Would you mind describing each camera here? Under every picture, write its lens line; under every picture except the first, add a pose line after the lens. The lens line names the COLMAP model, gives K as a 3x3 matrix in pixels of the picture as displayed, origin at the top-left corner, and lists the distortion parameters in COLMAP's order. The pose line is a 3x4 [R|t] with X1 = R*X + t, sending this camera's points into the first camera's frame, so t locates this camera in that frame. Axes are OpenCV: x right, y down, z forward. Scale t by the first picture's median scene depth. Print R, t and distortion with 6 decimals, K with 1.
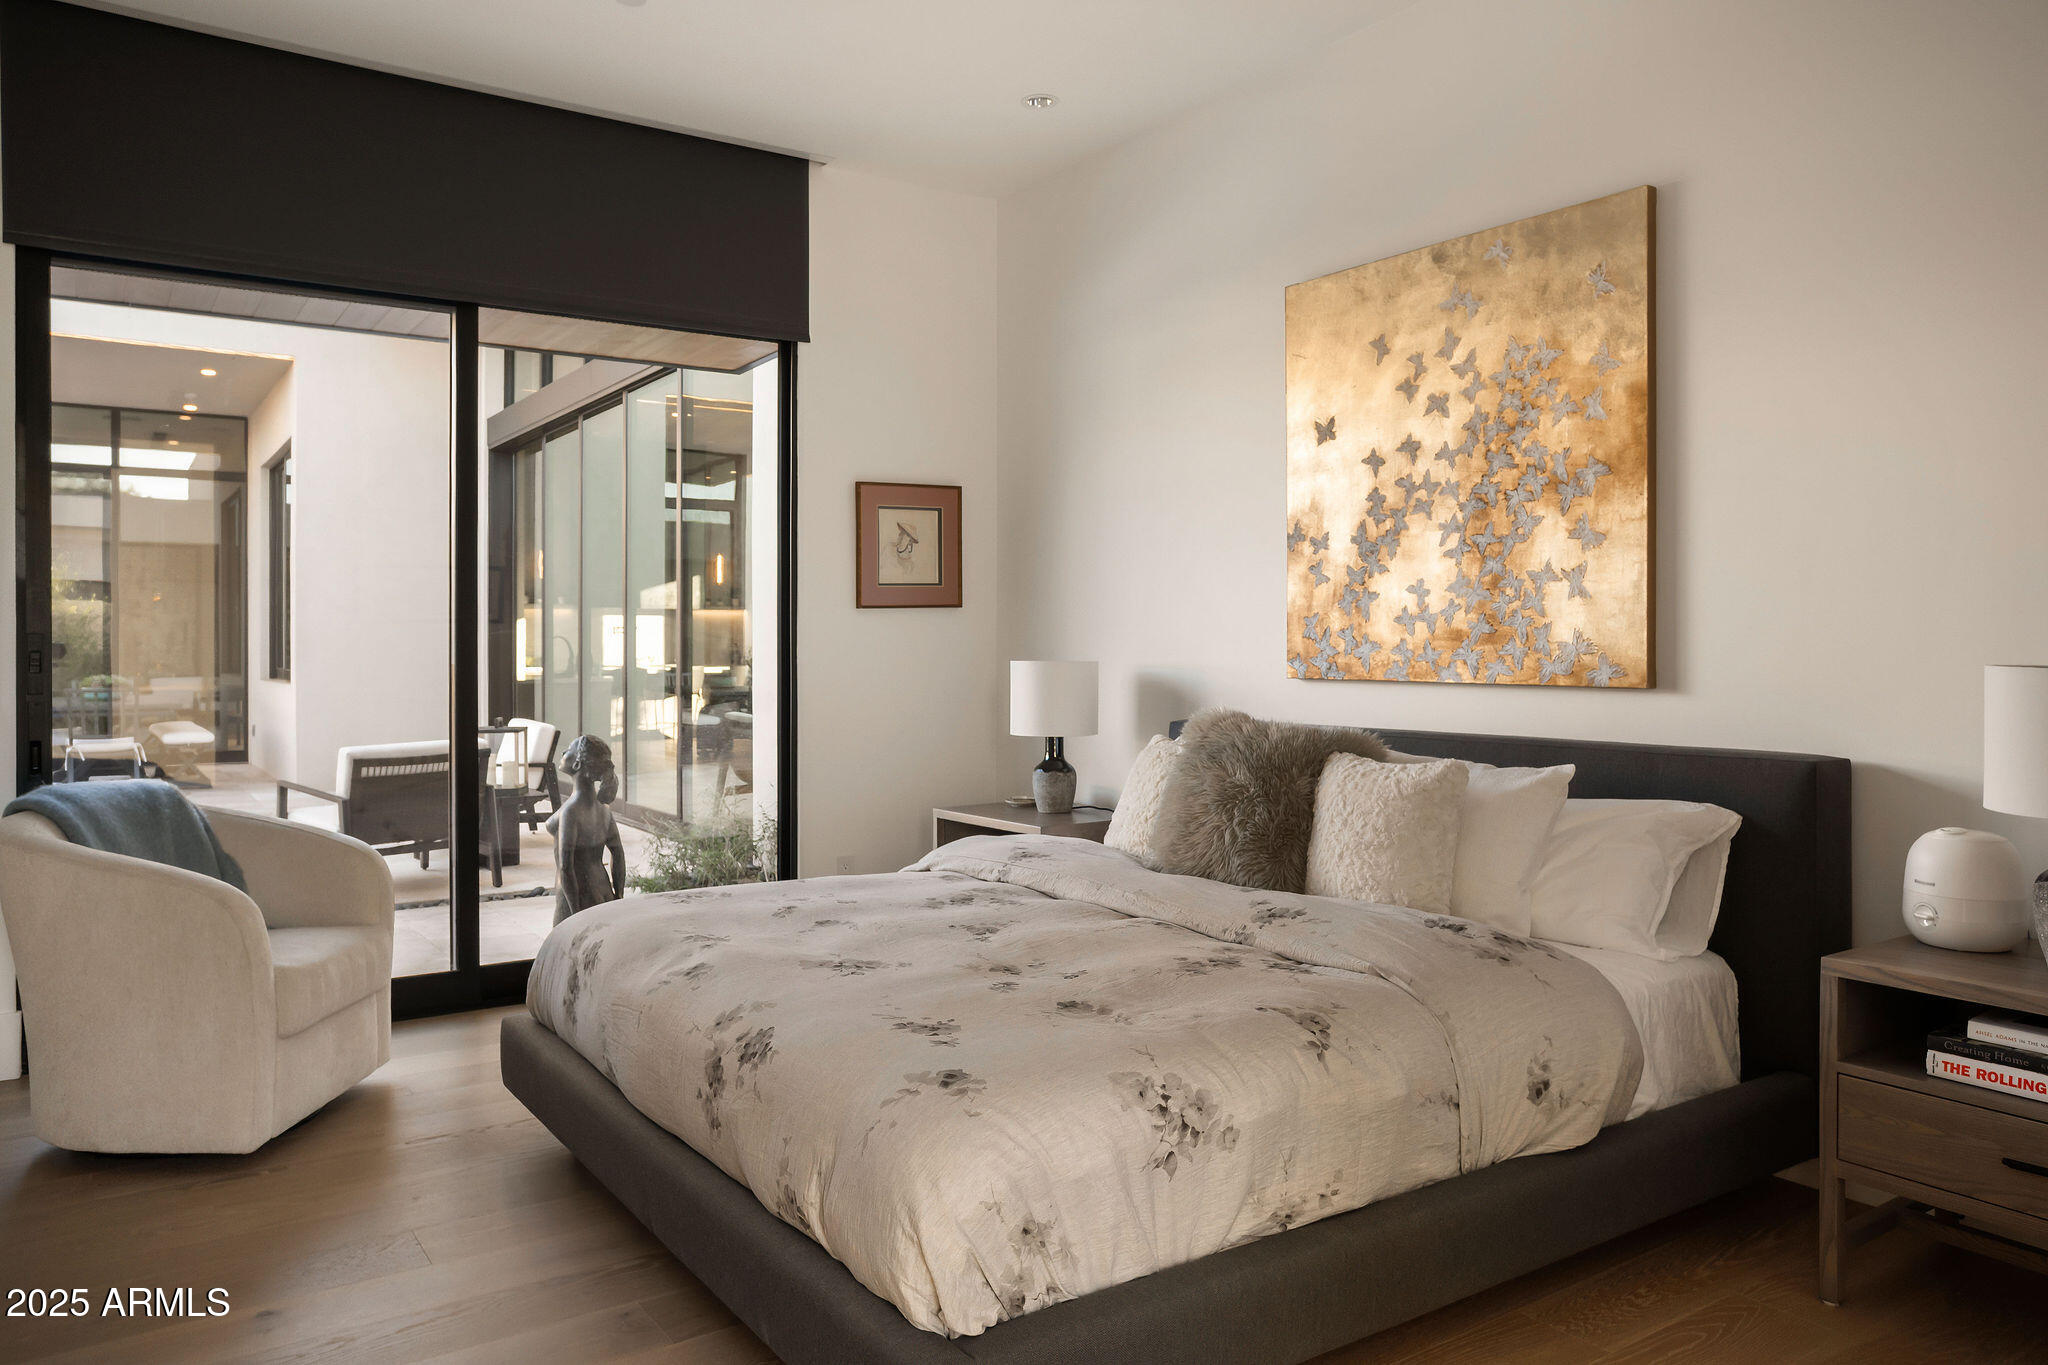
lens RADIAL K [[1425.0, 0, 1021.9], [0, 1425.0, 667.2], [0, 0, 1]] dist [-0.001313, -0.000886]
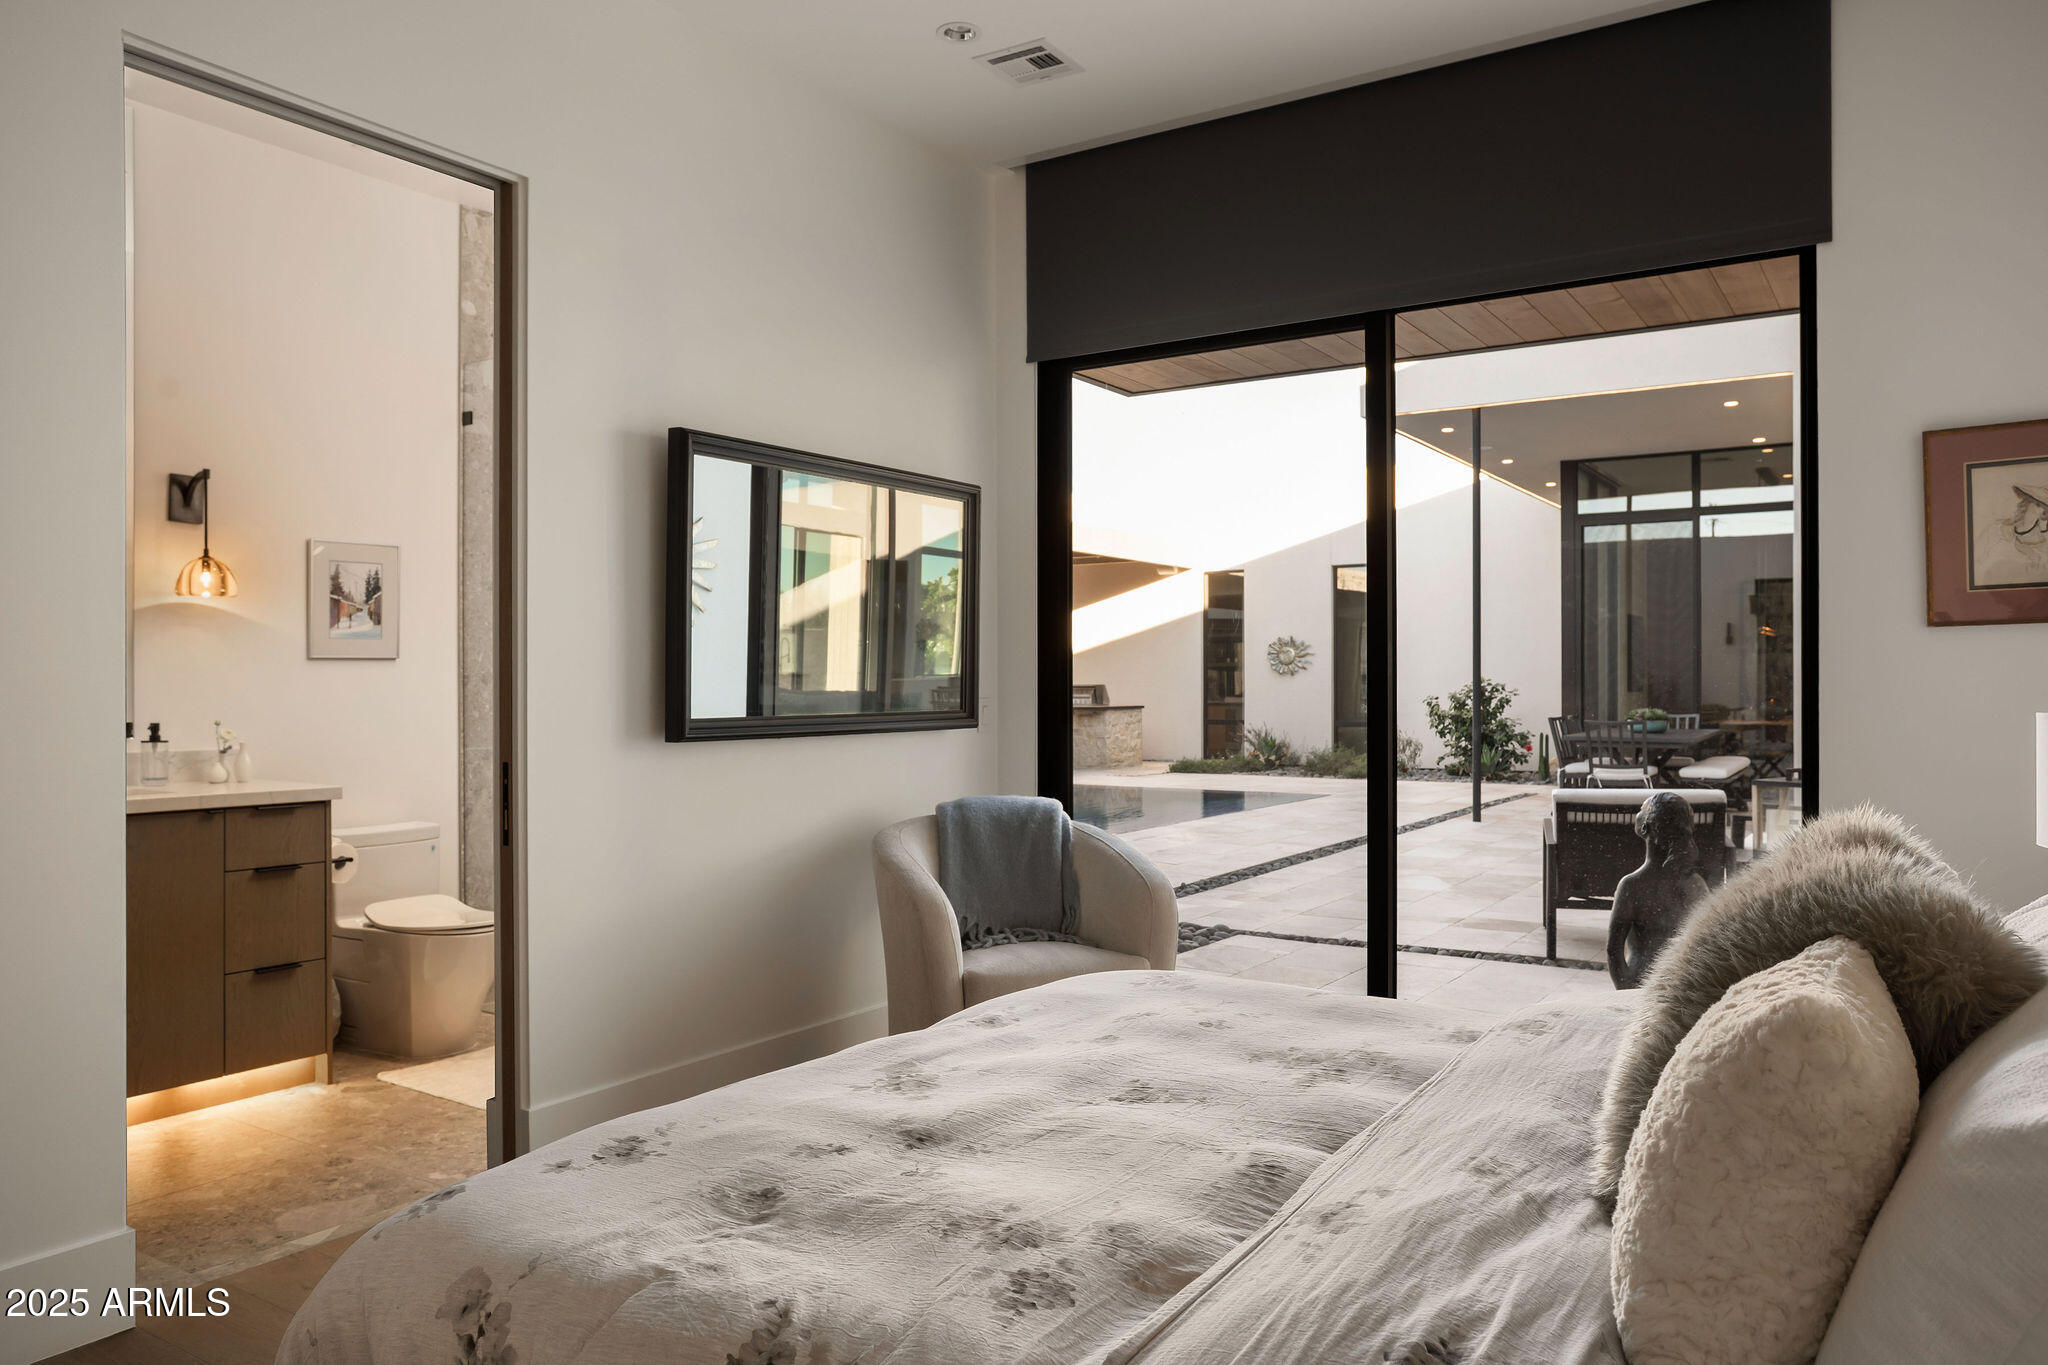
lens RADIAL K [[1425.0, 0, 1020.8], [0, 1425.0, 686.5], [0, 0, 1]] dist [-0.001313, -0.000886]
pose [[0.389318, 0.003310, -0.921098, 0.263901], [-0.012769, 0.999917, -0.001804, -0.005959], [0.921015, 0.012464, 0.389327, 0.299293]]
